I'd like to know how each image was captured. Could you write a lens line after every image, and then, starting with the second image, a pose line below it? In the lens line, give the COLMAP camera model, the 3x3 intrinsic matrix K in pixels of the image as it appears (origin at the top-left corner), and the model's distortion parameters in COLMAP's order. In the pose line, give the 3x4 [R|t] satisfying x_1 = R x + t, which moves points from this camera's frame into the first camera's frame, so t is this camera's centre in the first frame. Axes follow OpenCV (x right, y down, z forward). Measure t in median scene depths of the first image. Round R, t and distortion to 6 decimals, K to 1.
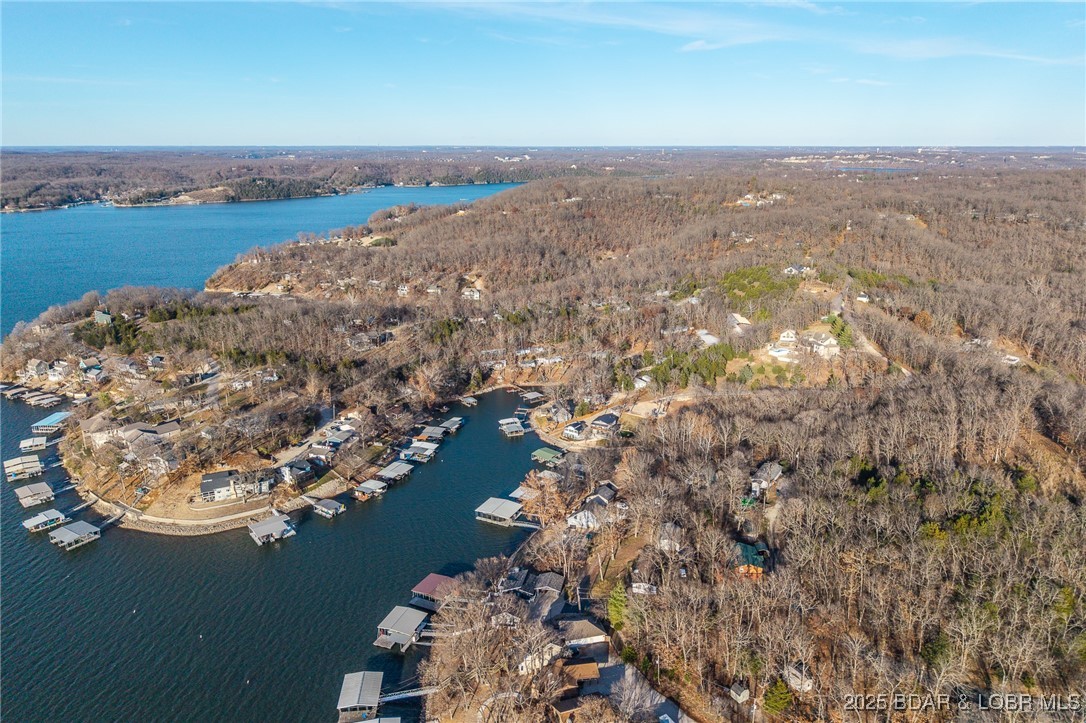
lens RADIAL K [[730.7, 0, 546.1], [0, 730.7, 383.0], [0, 0, 1]] dist [0.037469, -0.048484]
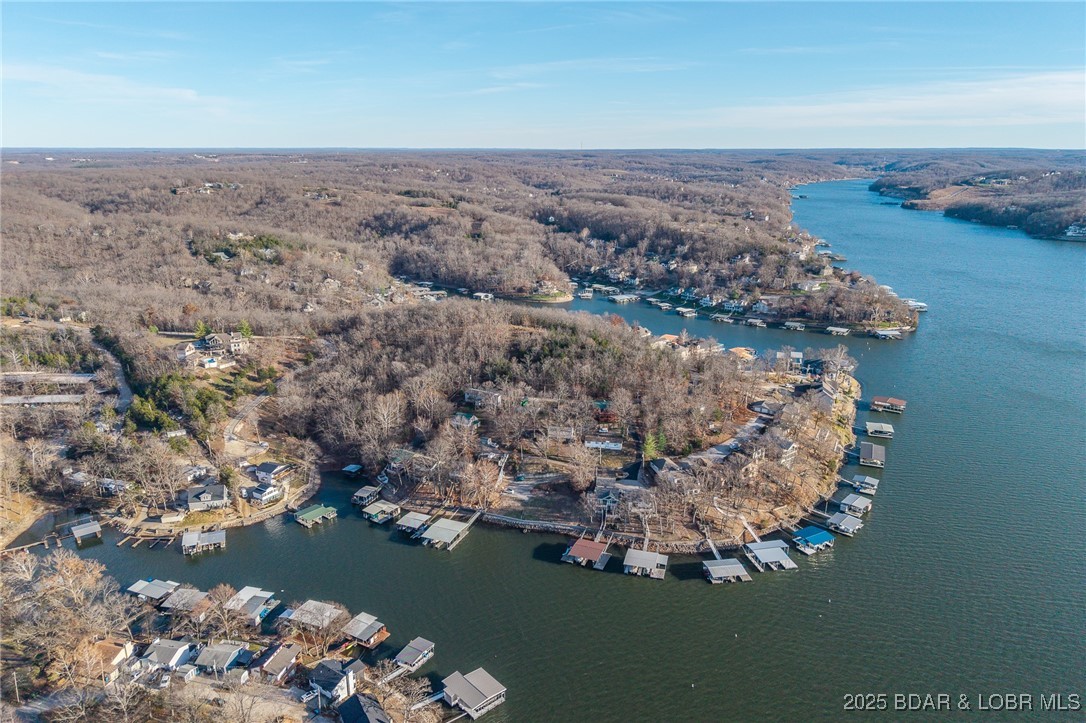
lens RADIAL K [[724.9, 0, 543.2], [0, 724.9, 368.8], [0, 0, 1]] dist [0.035821, -0.040953]
pose [[-0.060100, -0.289911, 0.955165, -0.687642], [0.309412, 0.904352, 0.293957, -0.196227], [-0.949027, 0.313207, 0.035350, 0.573905]]
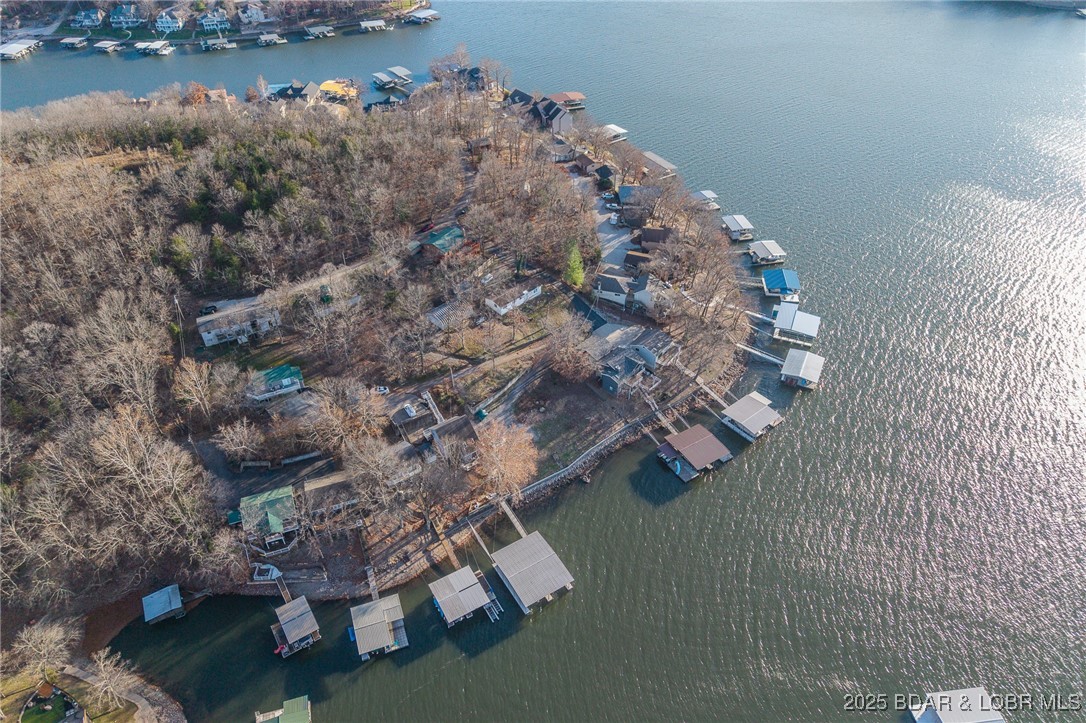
lens RADIAL K [[724.9, 0, 543.2], [0, 724.9, 368.8], [0, 0, 1]] dist [0.035821, -0.040953]
pose [[-0.852977, -0.338997, 0.396877, -0.175904], [0.160698, 0.552876, 0.817621, -0.263508], [-0.496595, 0.761189, -0.417115, 0.821097]]
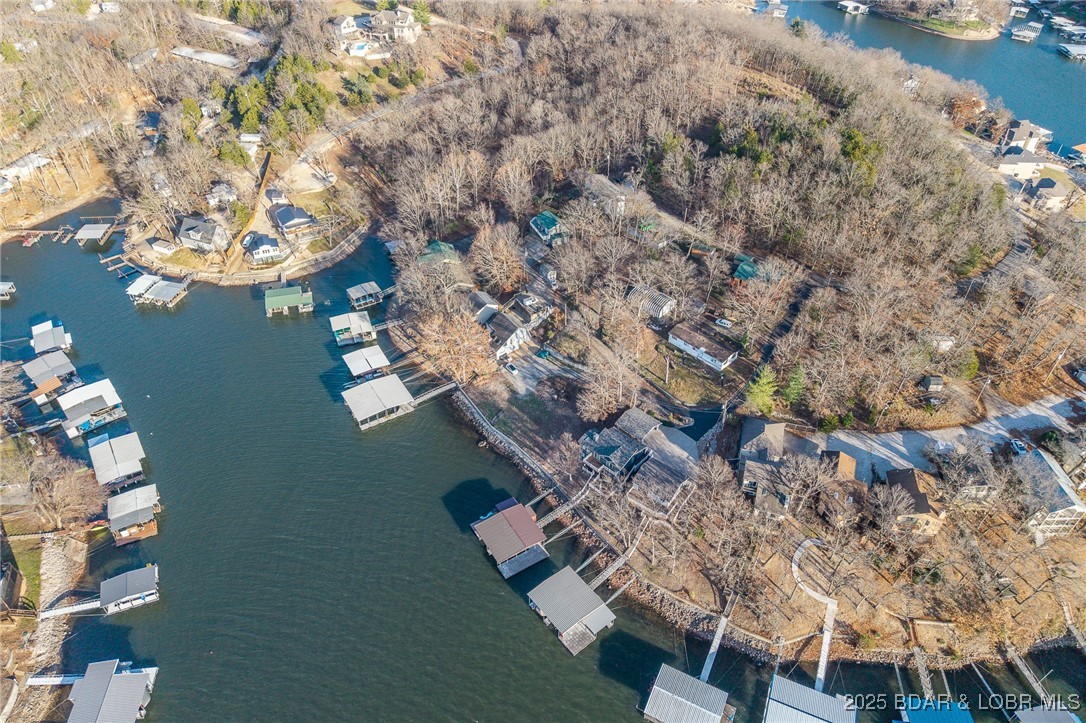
lens RADIAL K [[735.0, 0, 541.7], [0, 735.0, 358.2], [0, 0, 1]] dist [0.038853, -0.046264]
pose [[0.529882, -0.532262, 0.660244, -0.299131], [0.246215, 0.841542, 0.480817, -0.103332], [-0.811544, -0.092214, 0.576969, 0.371246]]
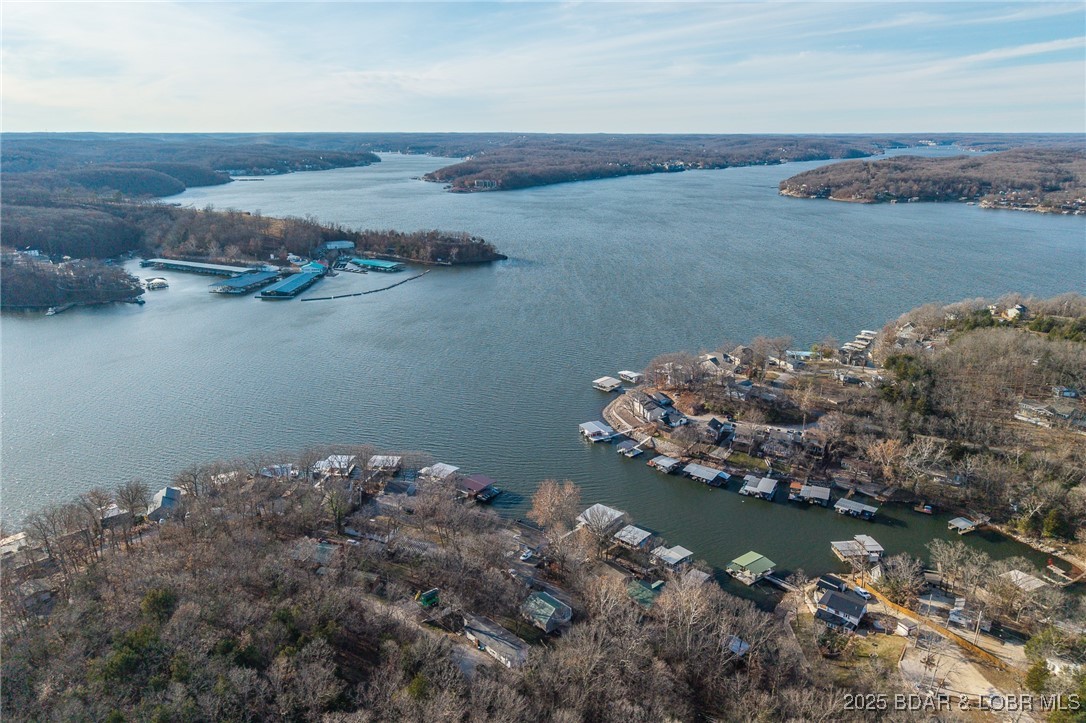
lens RADIAL K [[734.1, 0, 541.4], [0, 734.1, 369.0], [0, 0, 1]] dist [0.041970, -0.043046]
pose [[-0.208592, 0.301507, -0.930367, 0.577258], [-0.304636, 0.883936, 0.354760, -0.230845], [0.929347, 0.357423, -0.092532, 0.702692]]
